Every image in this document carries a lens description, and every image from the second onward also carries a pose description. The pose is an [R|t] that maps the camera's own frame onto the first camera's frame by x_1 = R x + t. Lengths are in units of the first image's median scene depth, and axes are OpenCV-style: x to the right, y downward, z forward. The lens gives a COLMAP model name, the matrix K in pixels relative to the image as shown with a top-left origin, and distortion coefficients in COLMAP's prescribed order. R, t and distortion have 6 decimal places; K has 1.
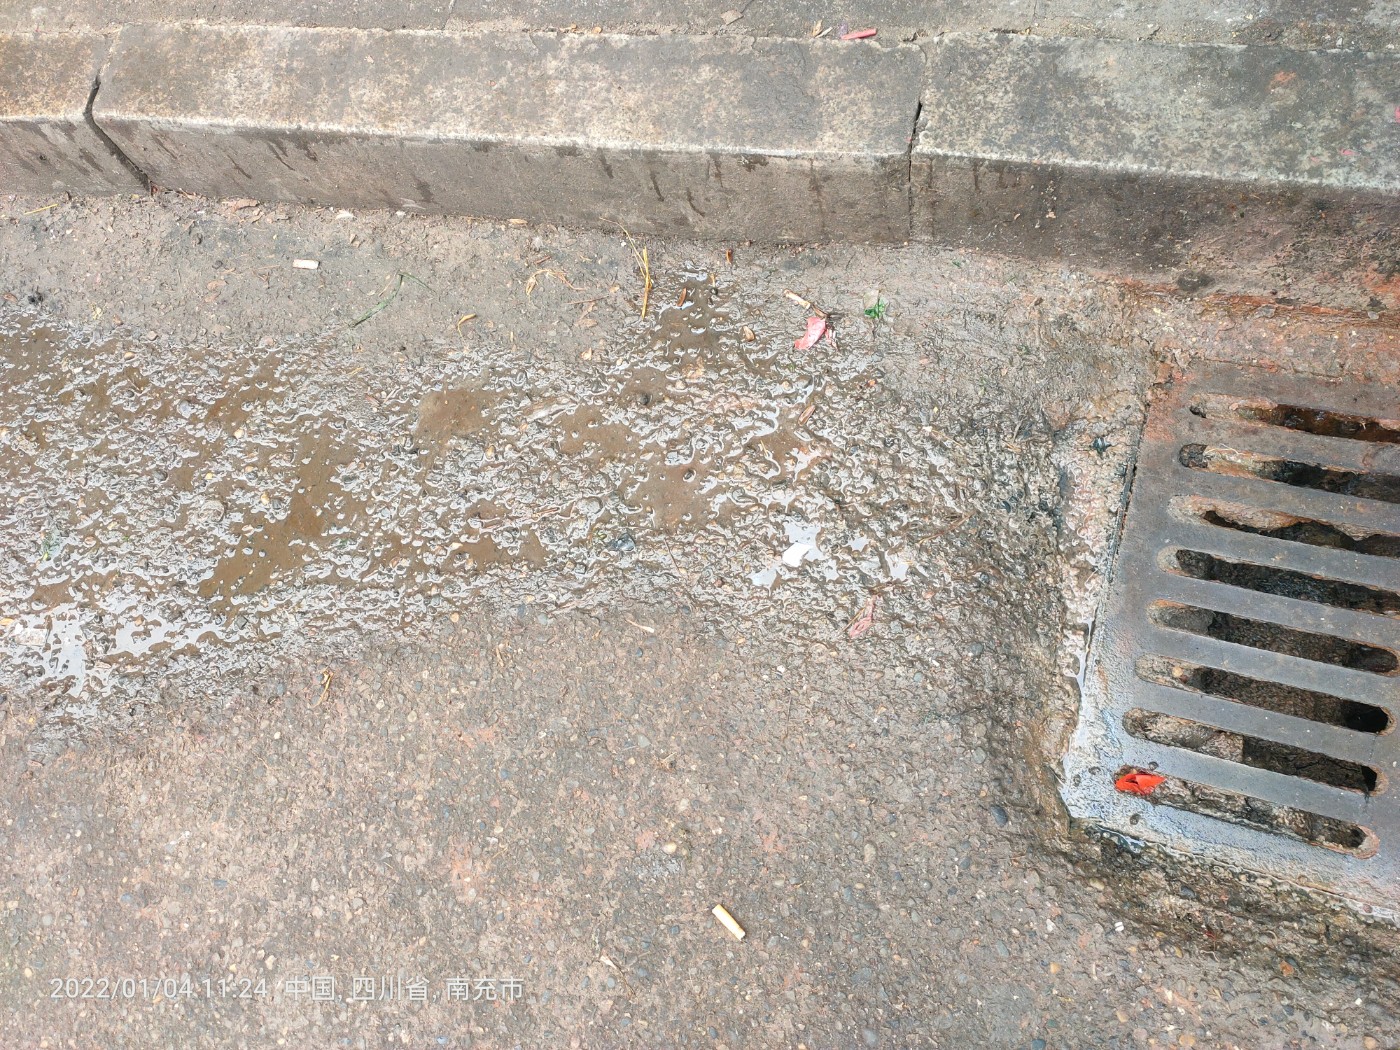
lens RADIAL K [[1072.3, 0, 702.3], [0, 1072.3, 527.1], [0, 0, 1]] dist [0.049213, -0.033416]
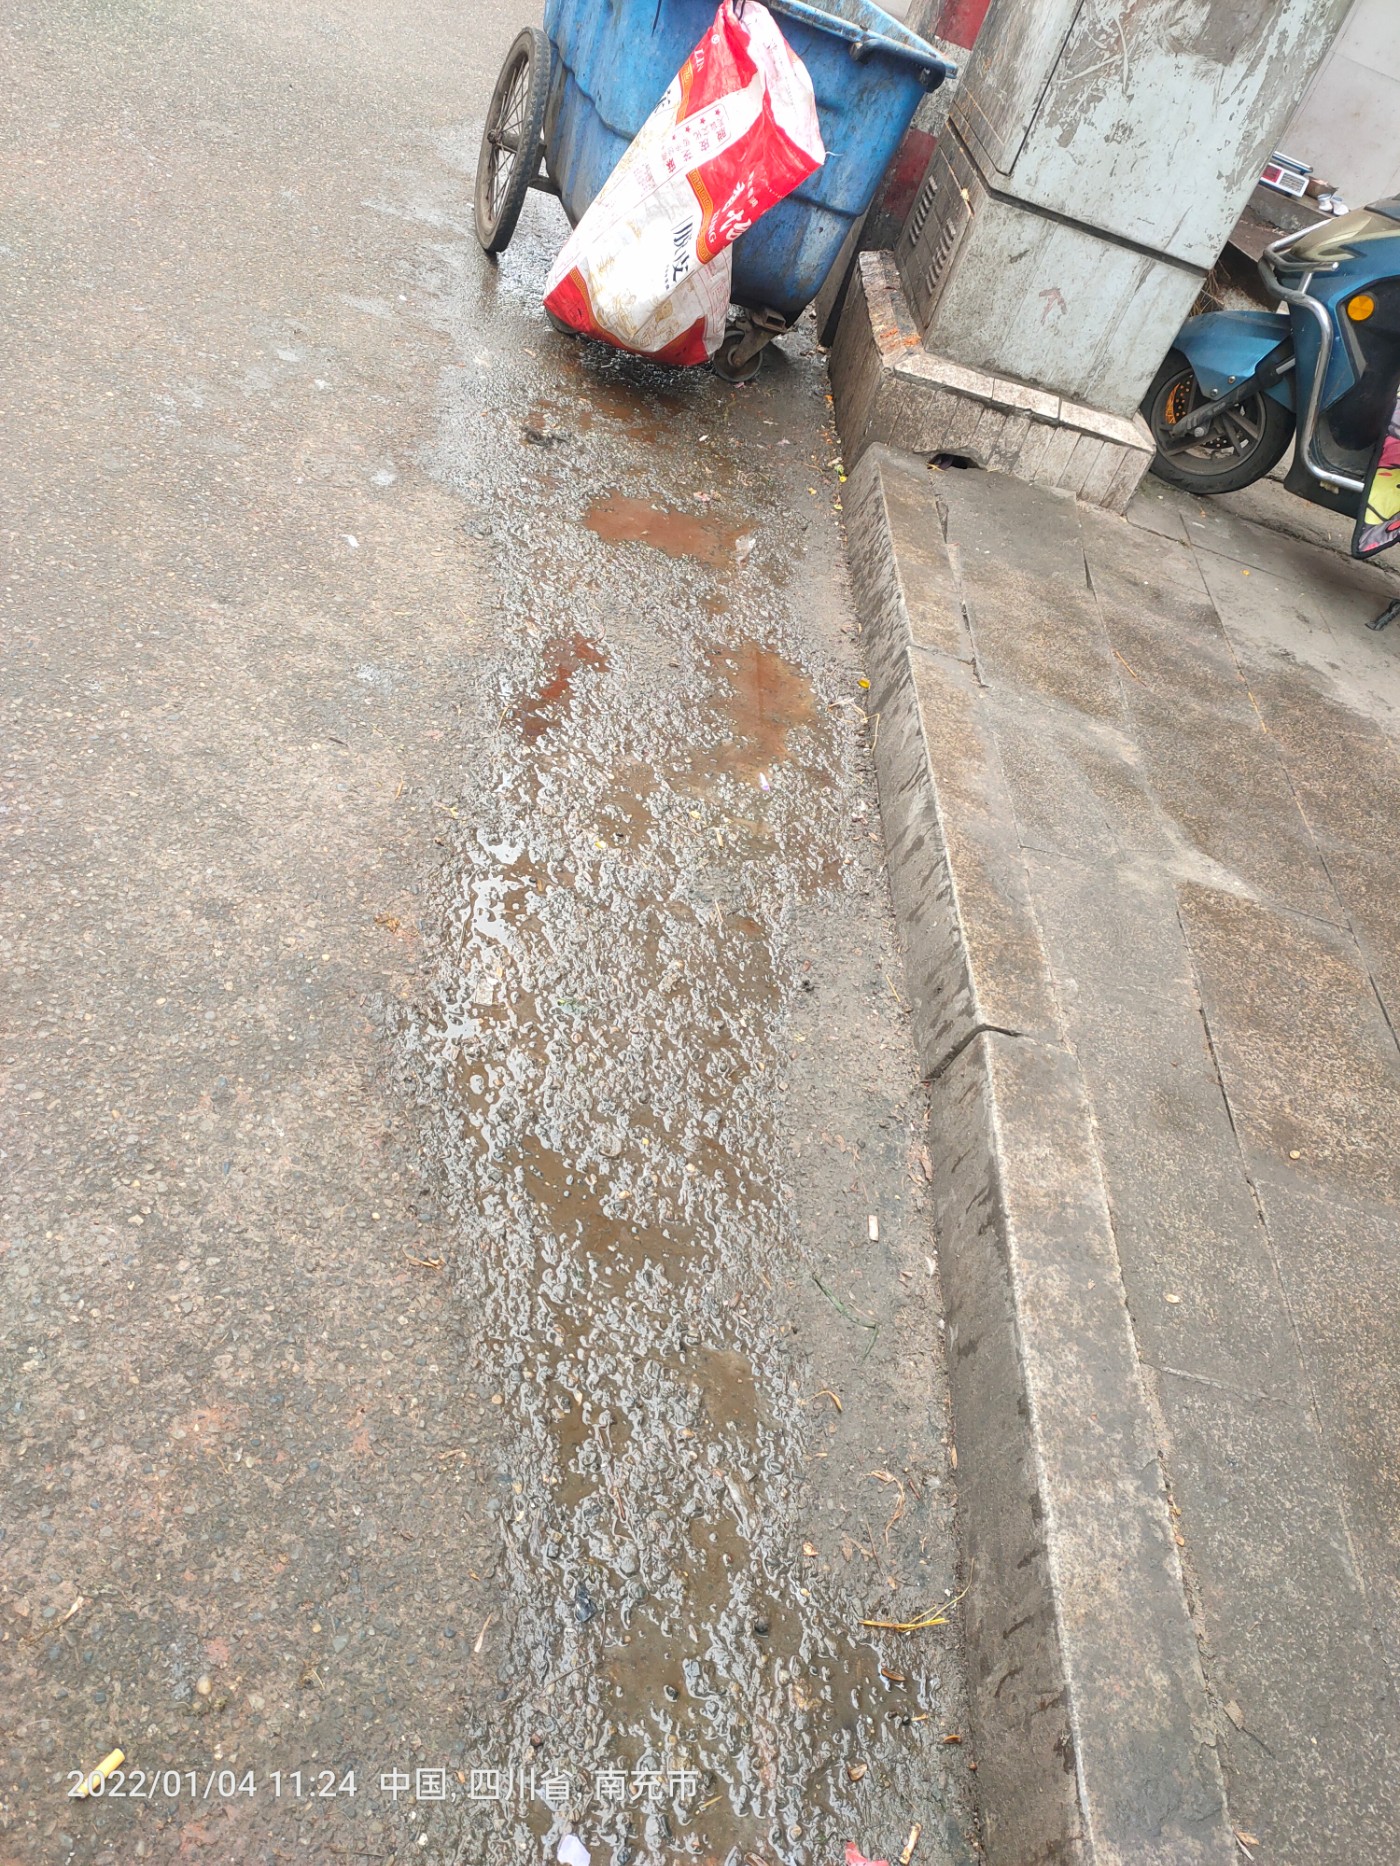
lens RADIAL K [[1429.3, 0, 695.1], [0, 1429.3, 933.3], [0, 0, 1]] dist [0.049213, -0.033416]
pose [[0.060522, 0.839547, -0.539905, 0.093372], [-0.996579, 0.020324, -0.080111, 0.008780], [-0.056284, 0.542906, 0.837905, -0.201301]]
